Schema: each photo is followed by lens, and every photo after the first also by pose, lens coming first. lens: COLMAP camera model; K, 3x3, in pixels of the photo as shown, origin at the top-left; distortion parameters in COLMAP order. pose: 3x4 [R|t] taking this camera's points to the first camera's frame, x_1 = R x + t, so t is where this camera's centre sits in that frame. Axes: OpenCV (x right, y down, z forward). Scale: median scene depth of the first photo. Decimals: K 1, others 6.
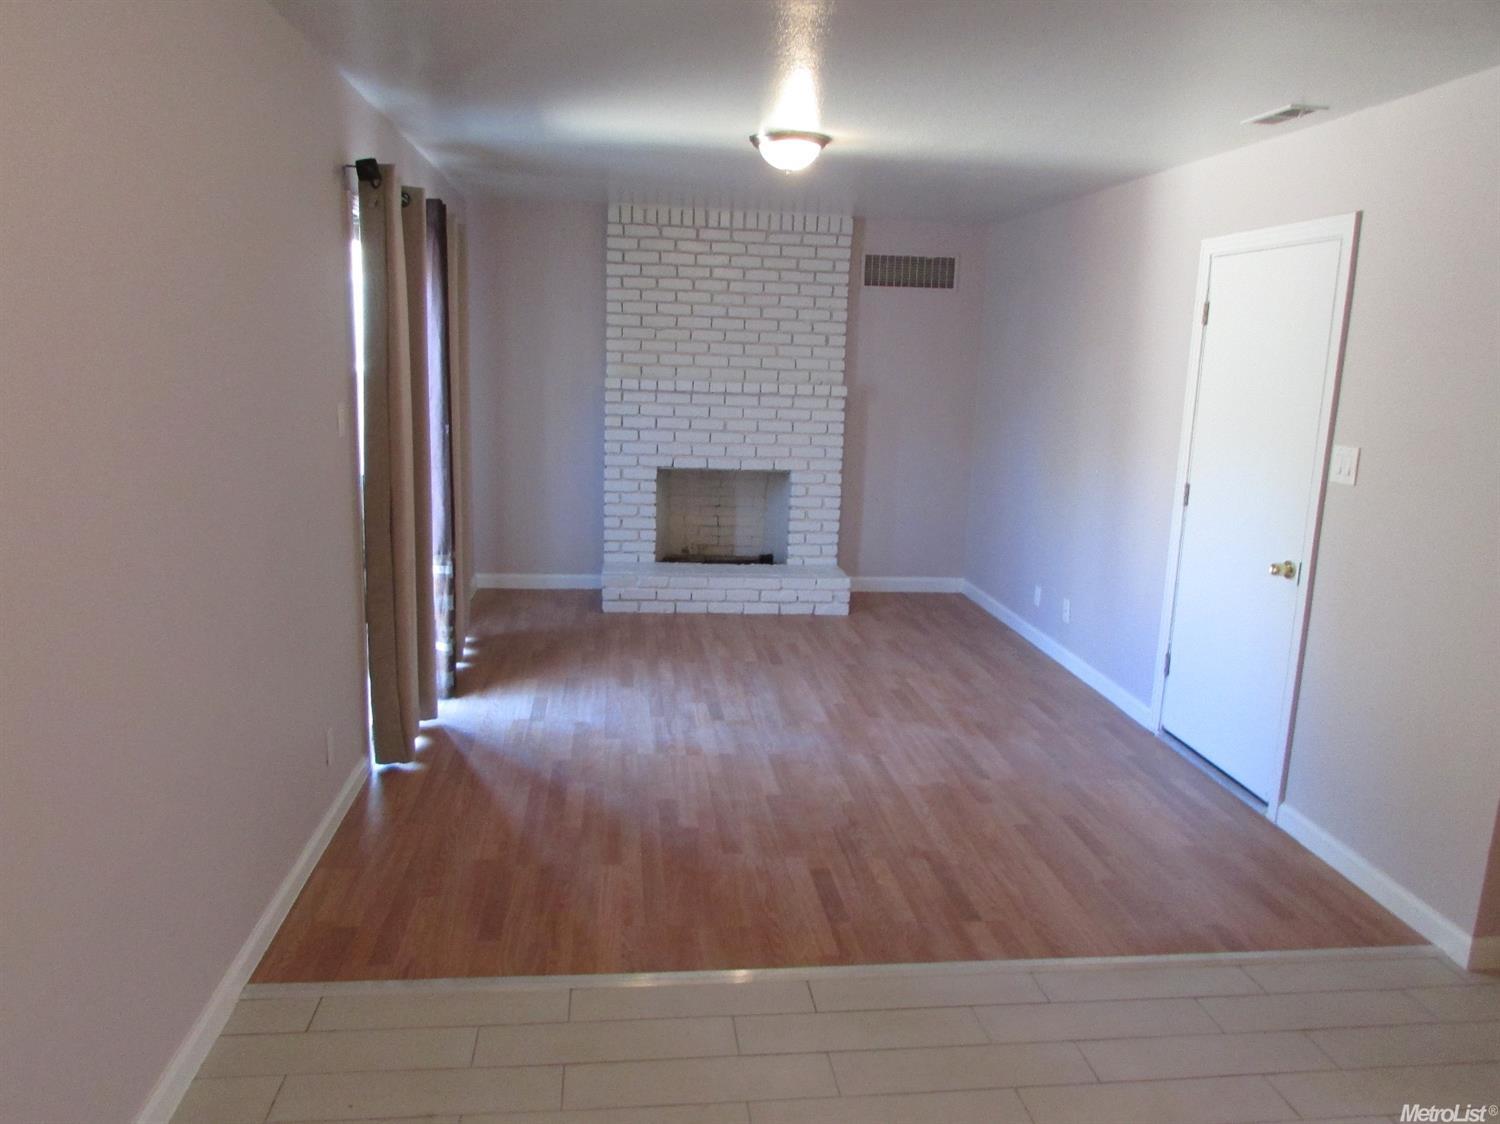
lens RADIAL K [[1058.6, 0, 750.0], [0, 1058.6, 562.0], [0, 0, 1]] dist [-0.064302, 0.053800]
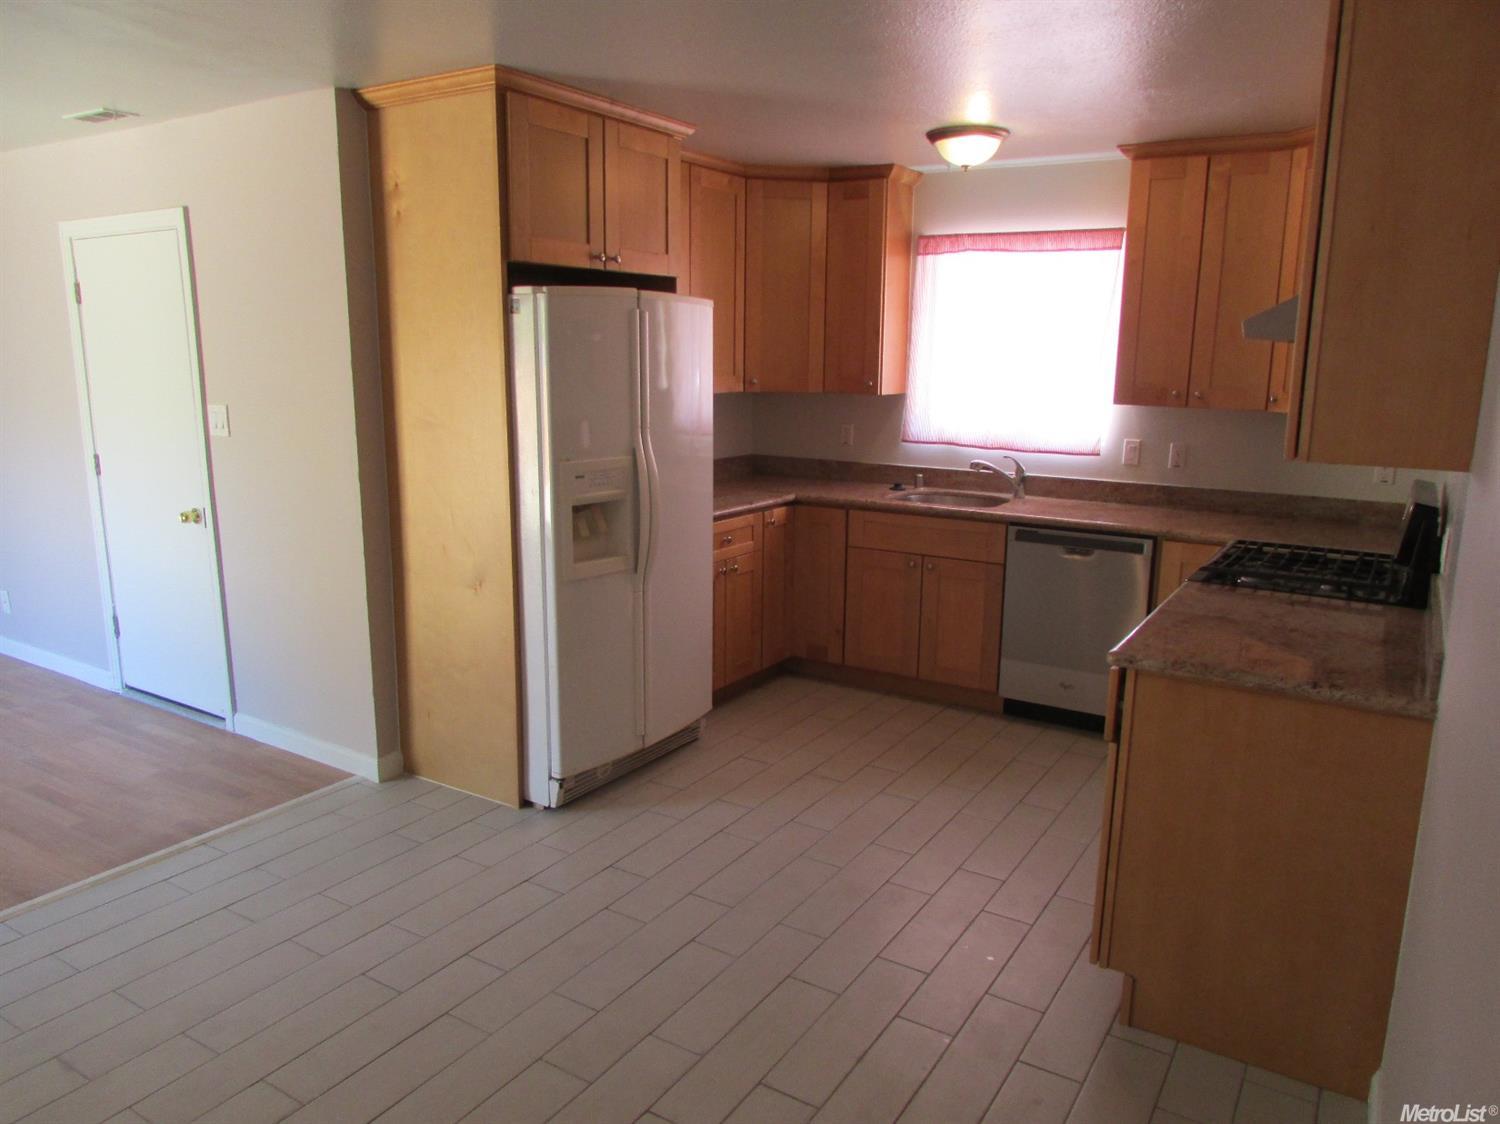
lens RADIAL K [[1061.4, 0, 750.0], [0, 1061.4, 562.0], [0, 0, 1]] dist [-0.016379, -0.005457]
pose [[0.626626, -0.182558, 0.757636, 0.005662], [0.169156, 0.980860, 0.096440, 0.049460], [-0.760741, 0.067727, 0.645513, -0.220567]]
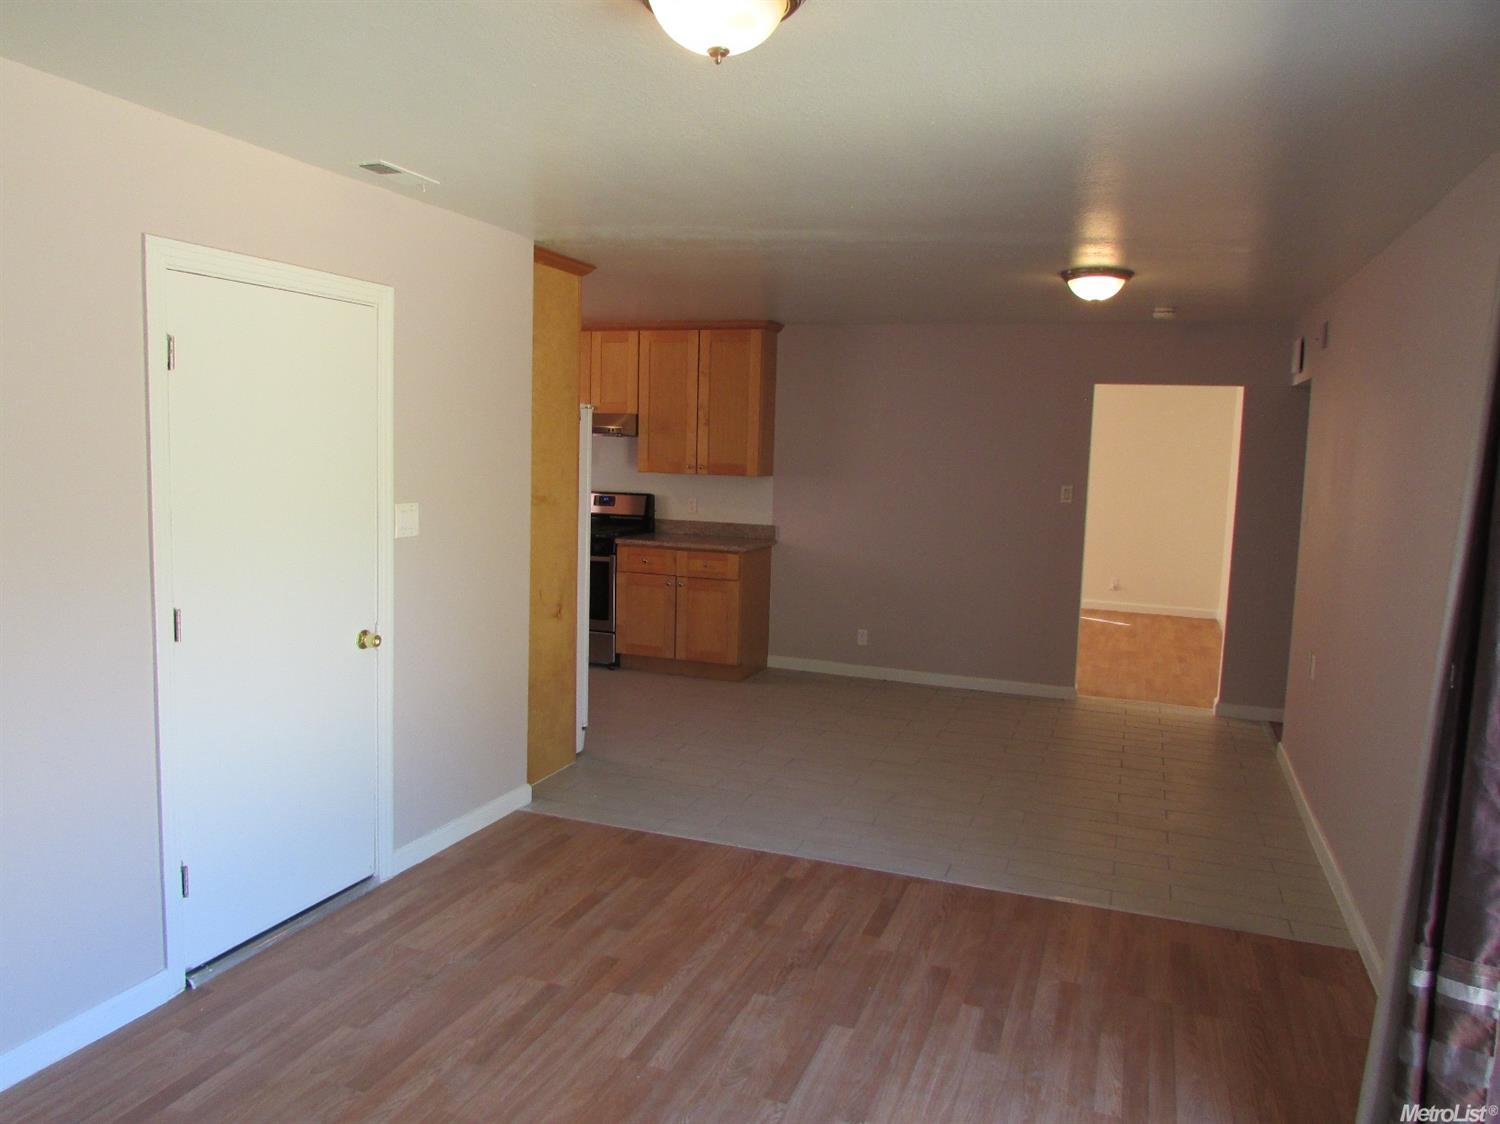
lens RADIAL K [[1075.7, 0, 700.8], [0, 1075.7, 557.9], [0, 0, 1]] dist [-0.070360, 0.004394]
pose [[-0.867861, -0.118621, 0.482438, -0.230078], [0.038411, 0.952149, 0.303211, -0.359552], [-0.495320, 0.281675, -0.821777, 1.653835]]
